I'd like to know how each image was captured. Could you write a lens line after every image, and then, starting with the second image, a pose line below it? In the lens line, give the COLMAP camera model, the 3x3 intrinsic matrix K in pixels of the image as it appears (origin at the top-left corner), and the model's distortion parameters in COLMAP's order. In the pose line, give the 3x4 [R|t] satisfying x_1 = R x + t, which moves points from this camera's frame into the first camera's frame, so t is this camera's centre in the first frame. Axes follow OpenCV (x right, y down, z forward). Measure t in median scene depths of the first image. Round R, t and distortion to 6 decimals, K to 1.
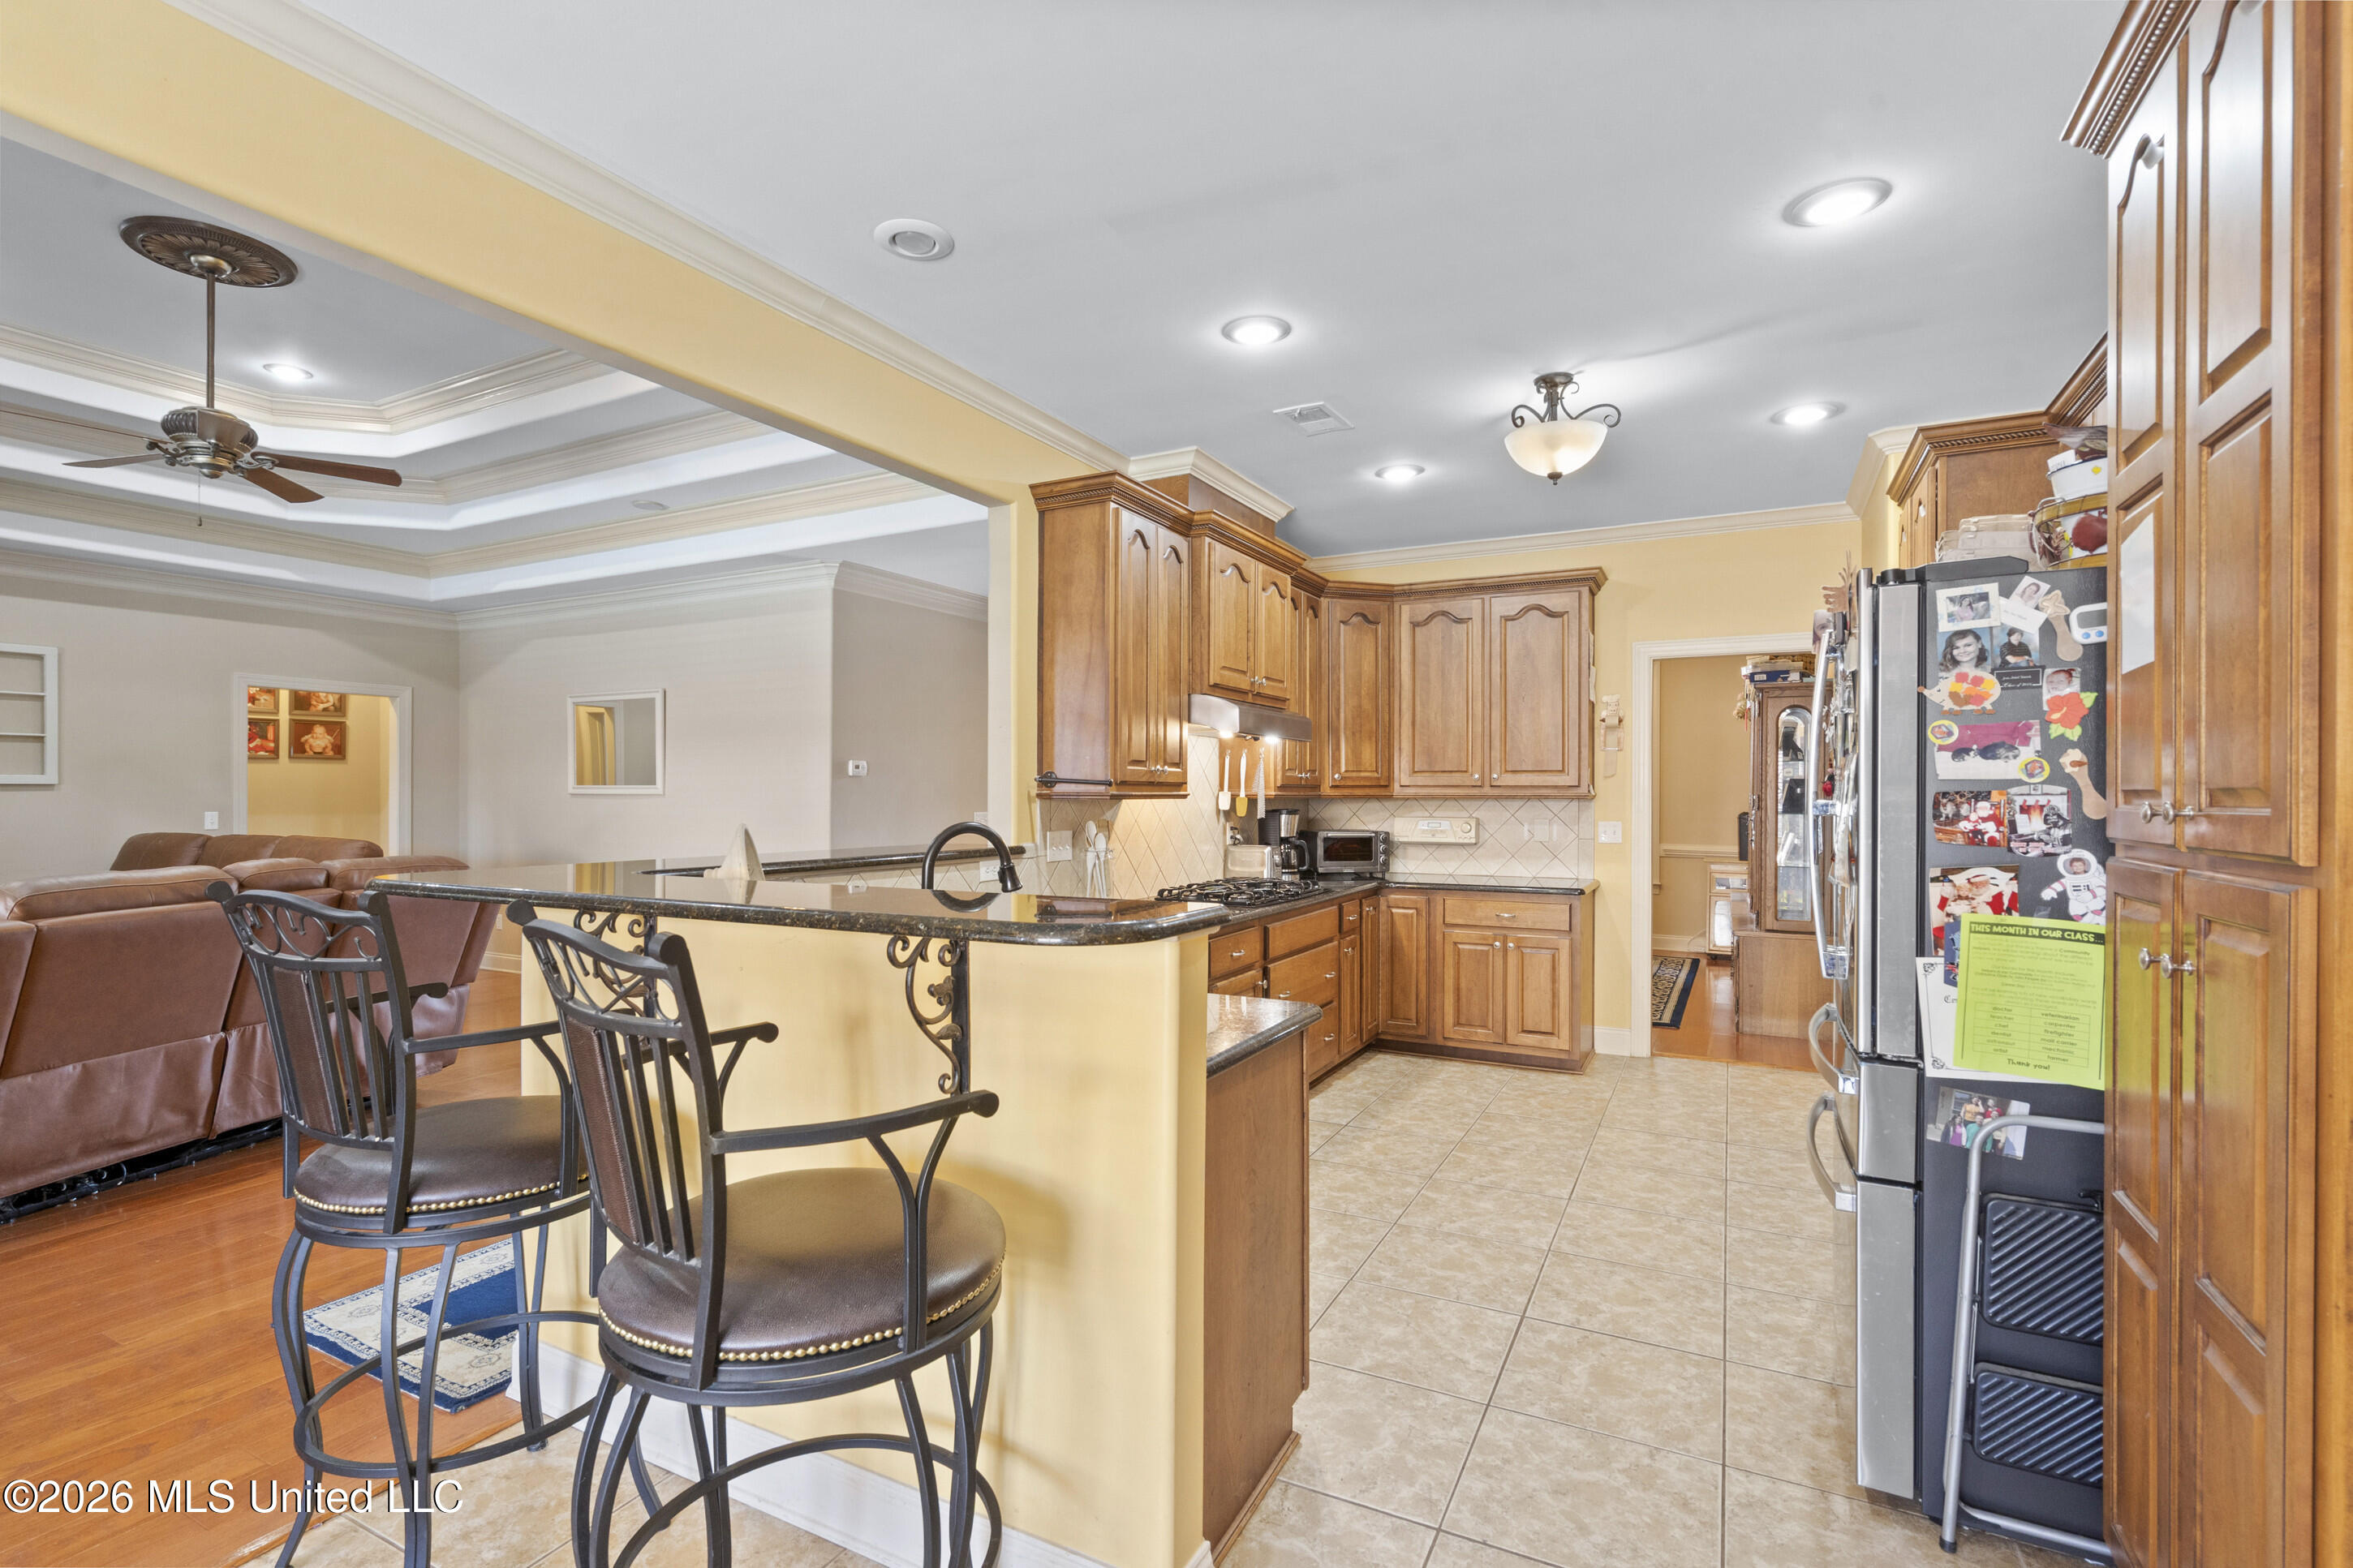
lens RADIAL K [[1079.3, 0, 1176.5], [0, 1079.3, 794.2], [0, 0, 1]] dist [-0.005647, 0.000965]
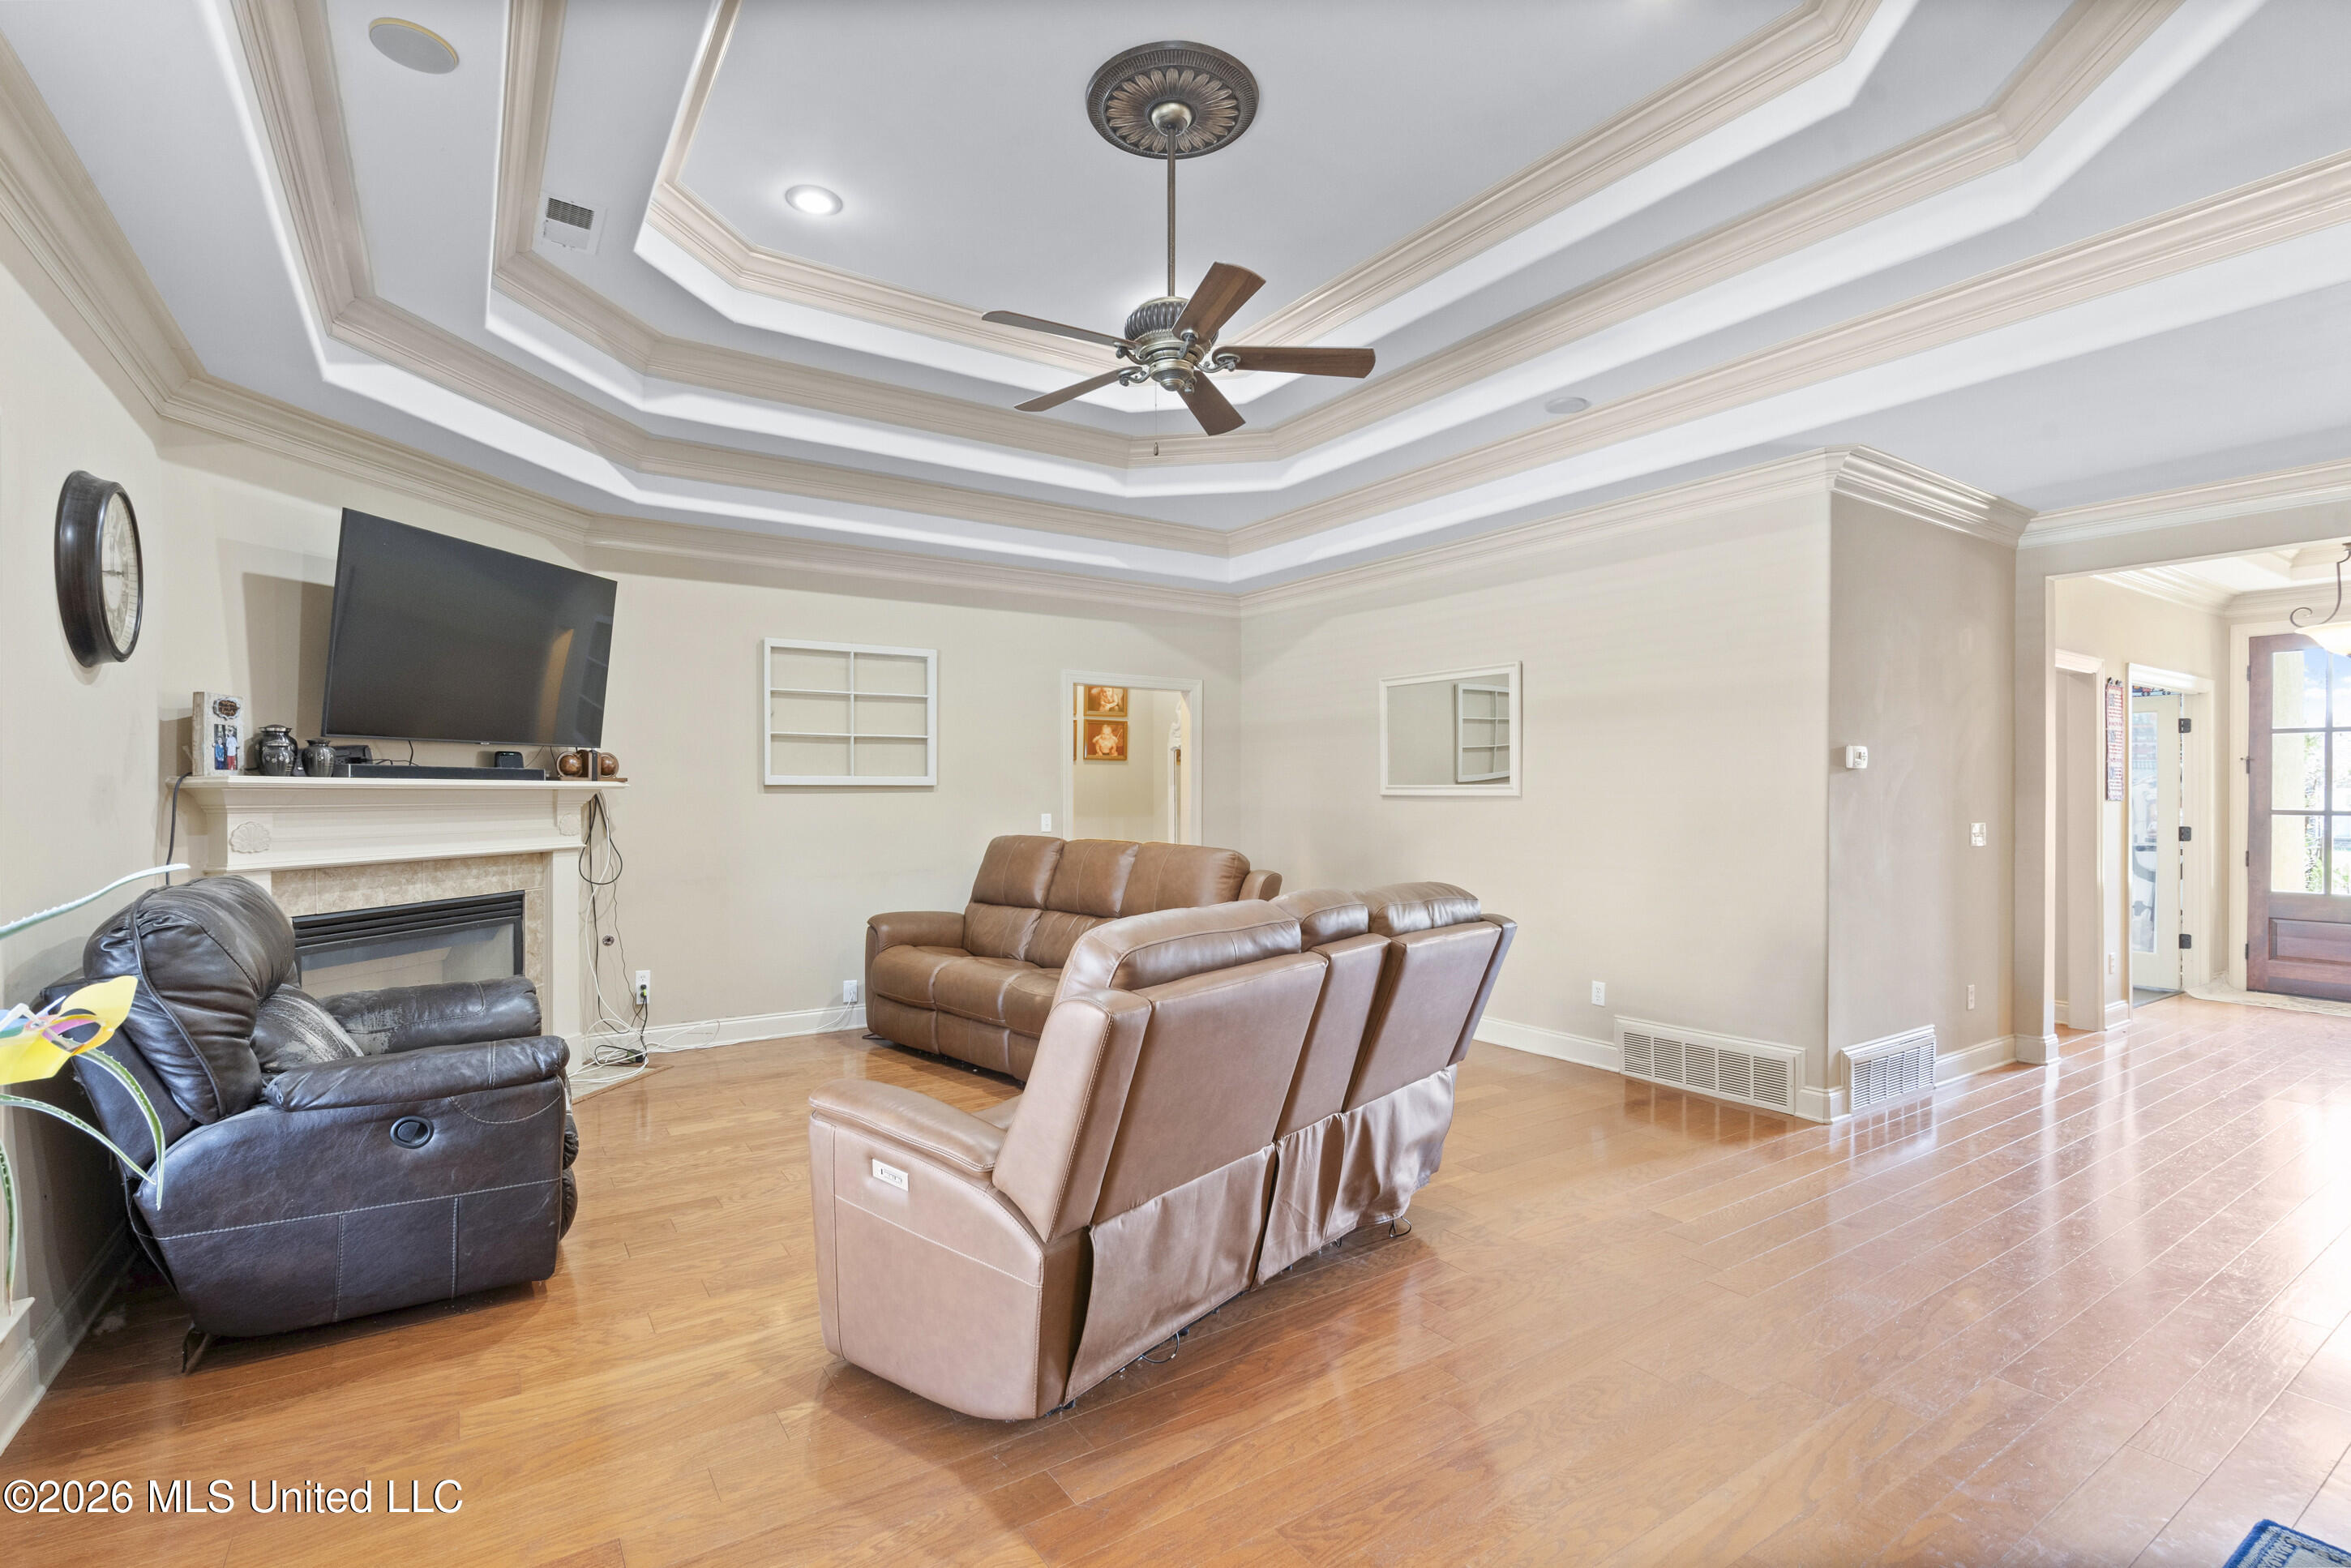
lens RADIAL K [[1078.6, 0, 1186.6], [0, 1078.6, 801.1], [0, 0, 1]] dist [-0.005647, 0.000965]
pose [[0.888567, 0.003238, -0.458736, -0.338159], [-0.001041, 0.999987, 0.005042, -0.000556], [0.458746, -0.004002, 0.888558, 0.197456]]
